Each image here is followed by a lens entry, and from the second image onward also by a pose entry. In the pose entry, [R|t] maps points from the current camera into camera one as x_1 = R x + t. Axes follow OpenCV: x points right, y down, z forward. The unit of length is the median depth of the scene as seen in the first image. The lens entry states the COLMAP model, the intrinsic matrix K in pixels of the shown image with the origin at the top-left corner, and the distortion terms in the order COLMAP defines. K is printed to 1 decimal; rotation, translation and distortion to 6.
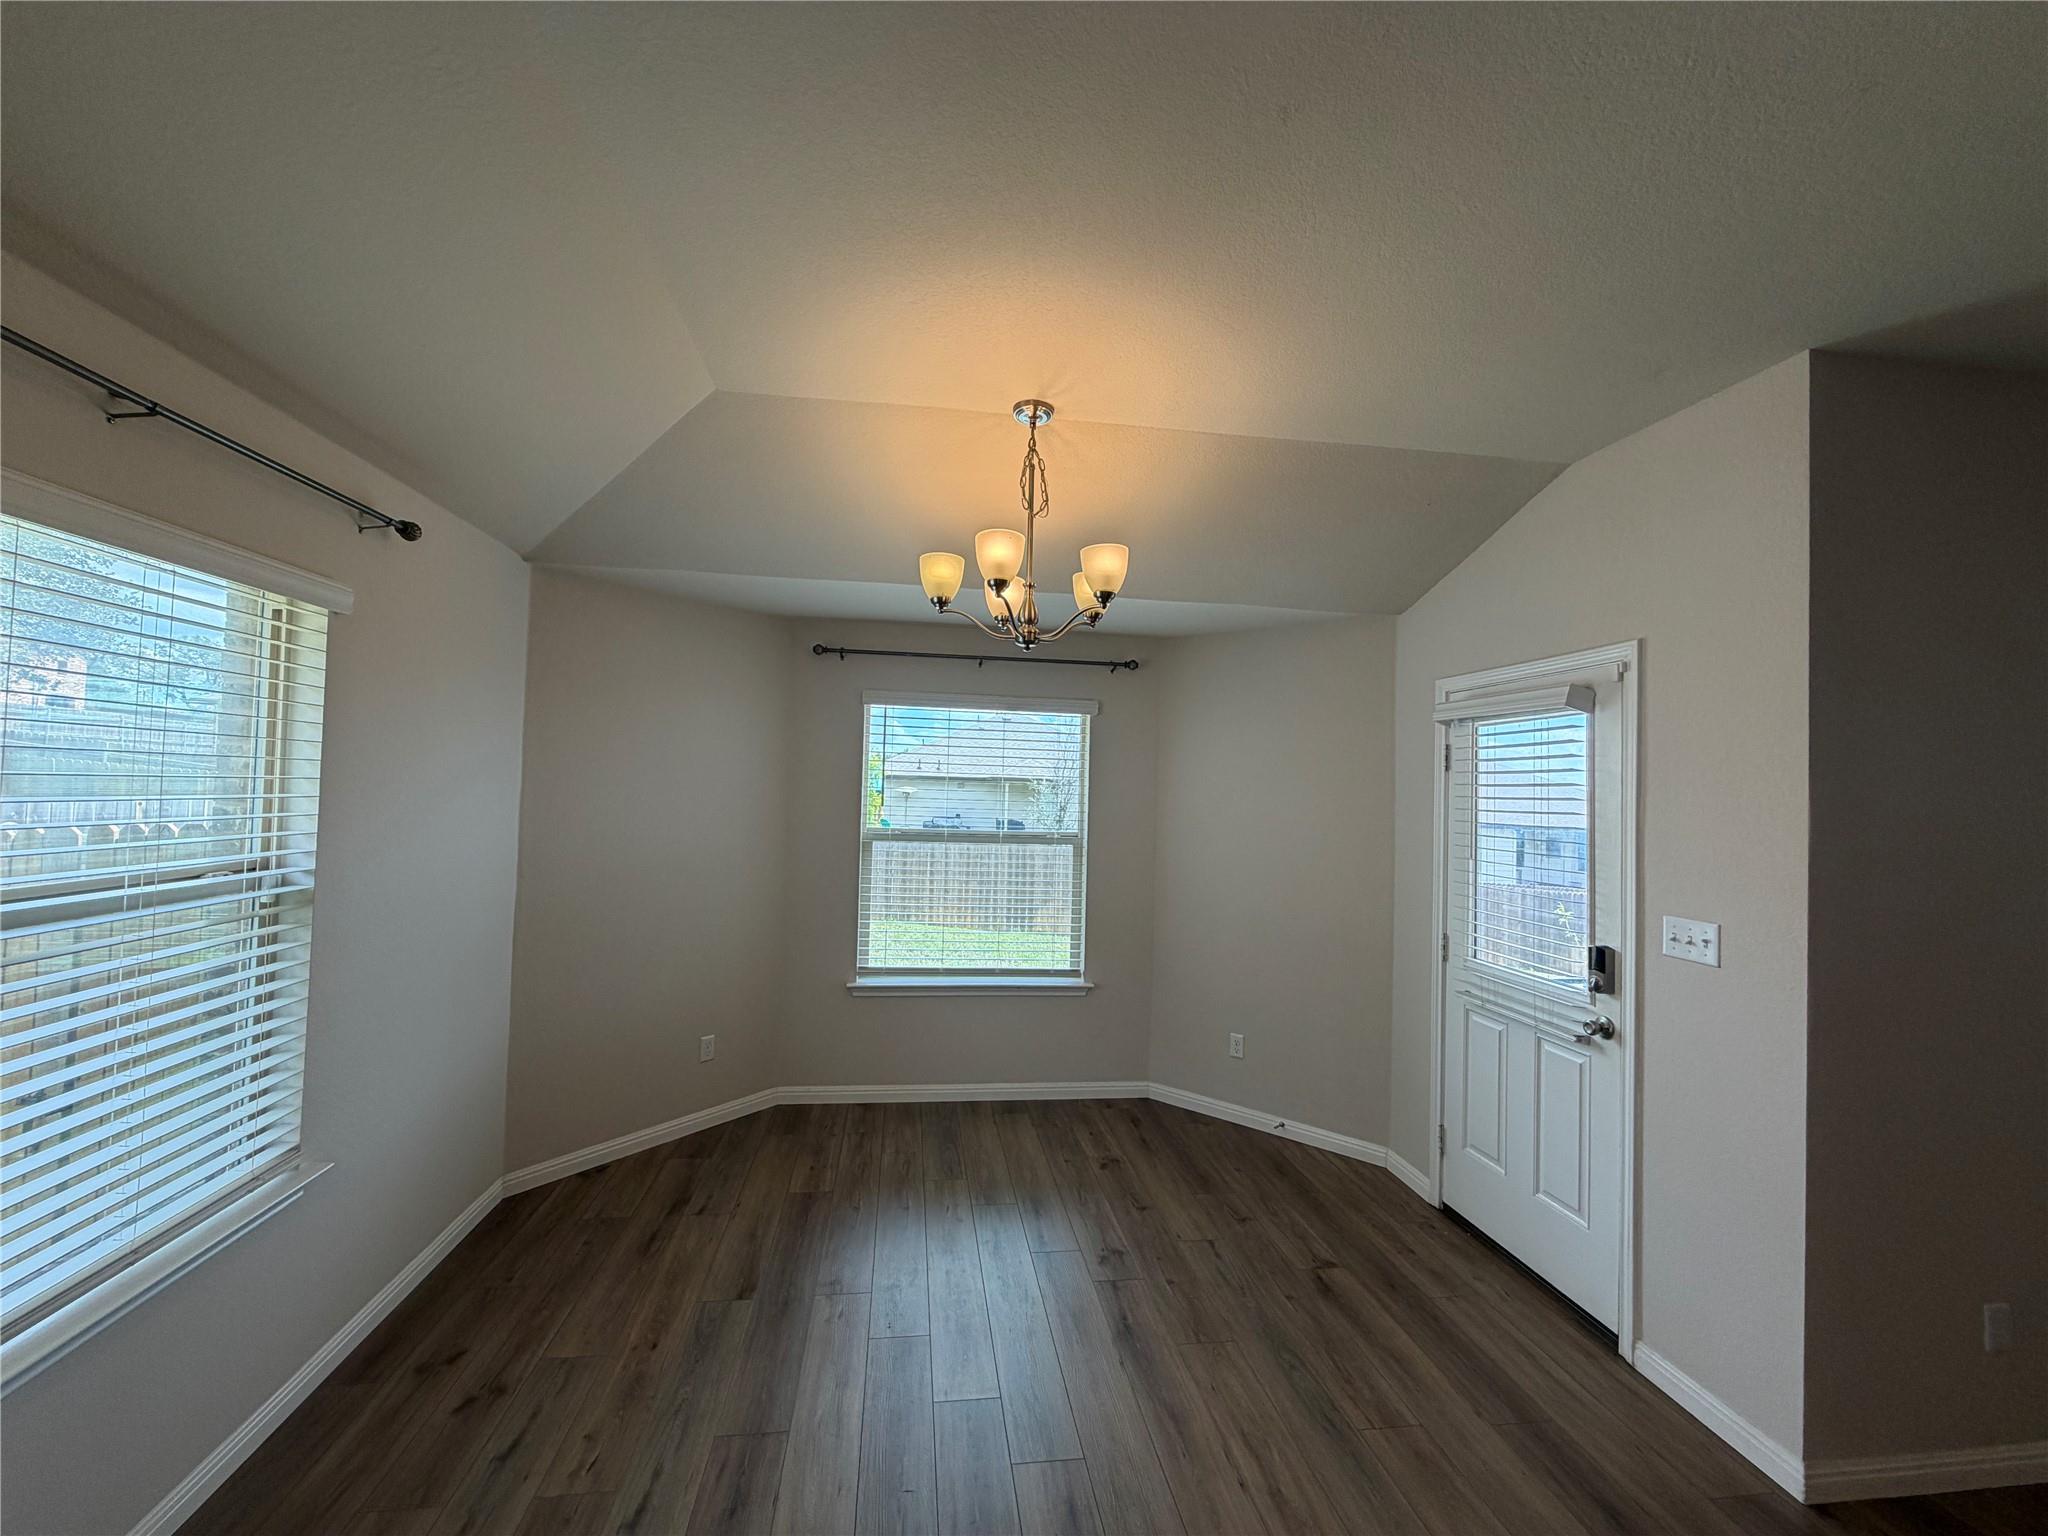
lens RADIAL K [[815.3, 0, 1014.5], [0, 815.3, 760.1], [0, 0, 1]] dist [-0.000043, 0.000077]
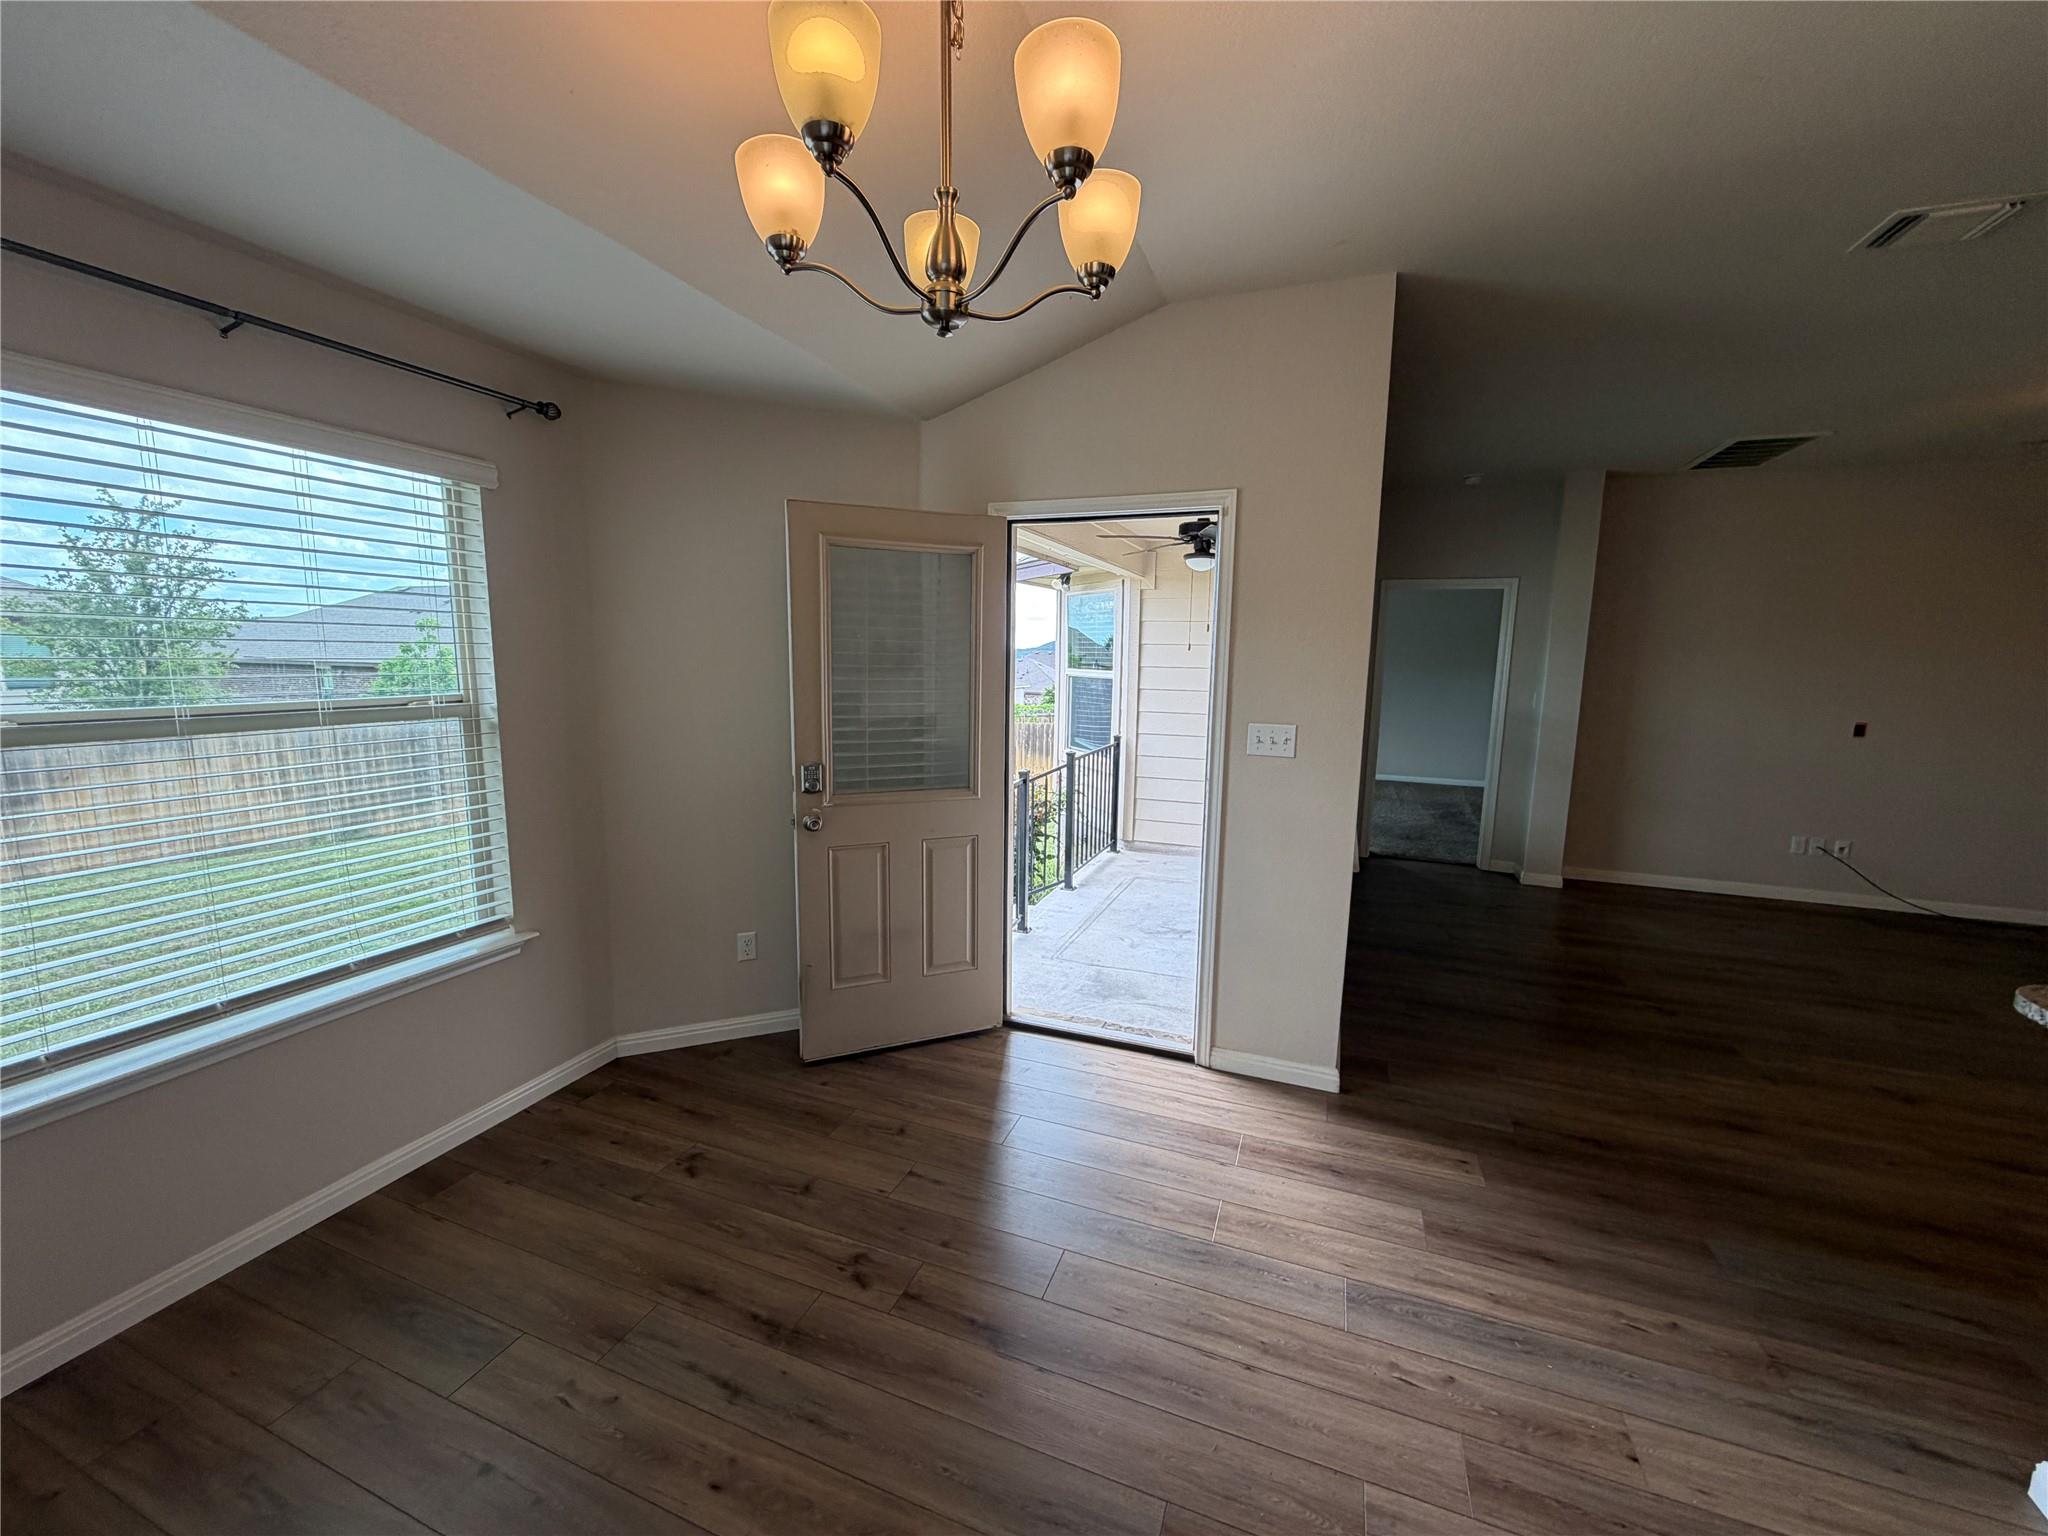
lens RADIAL K [[815.3, 0, 1022.6], [0, 815.3, 767.3], [0, 0, 1]] dist [-0.000043, 0.000077]
pose [[0.485346, -0.144710, 0.862263, -0.254110], [-0.030818, 0.982764, 0.182280, 0.022330], [-0.873779, -0.115042, 0.472521, 0.395902]]
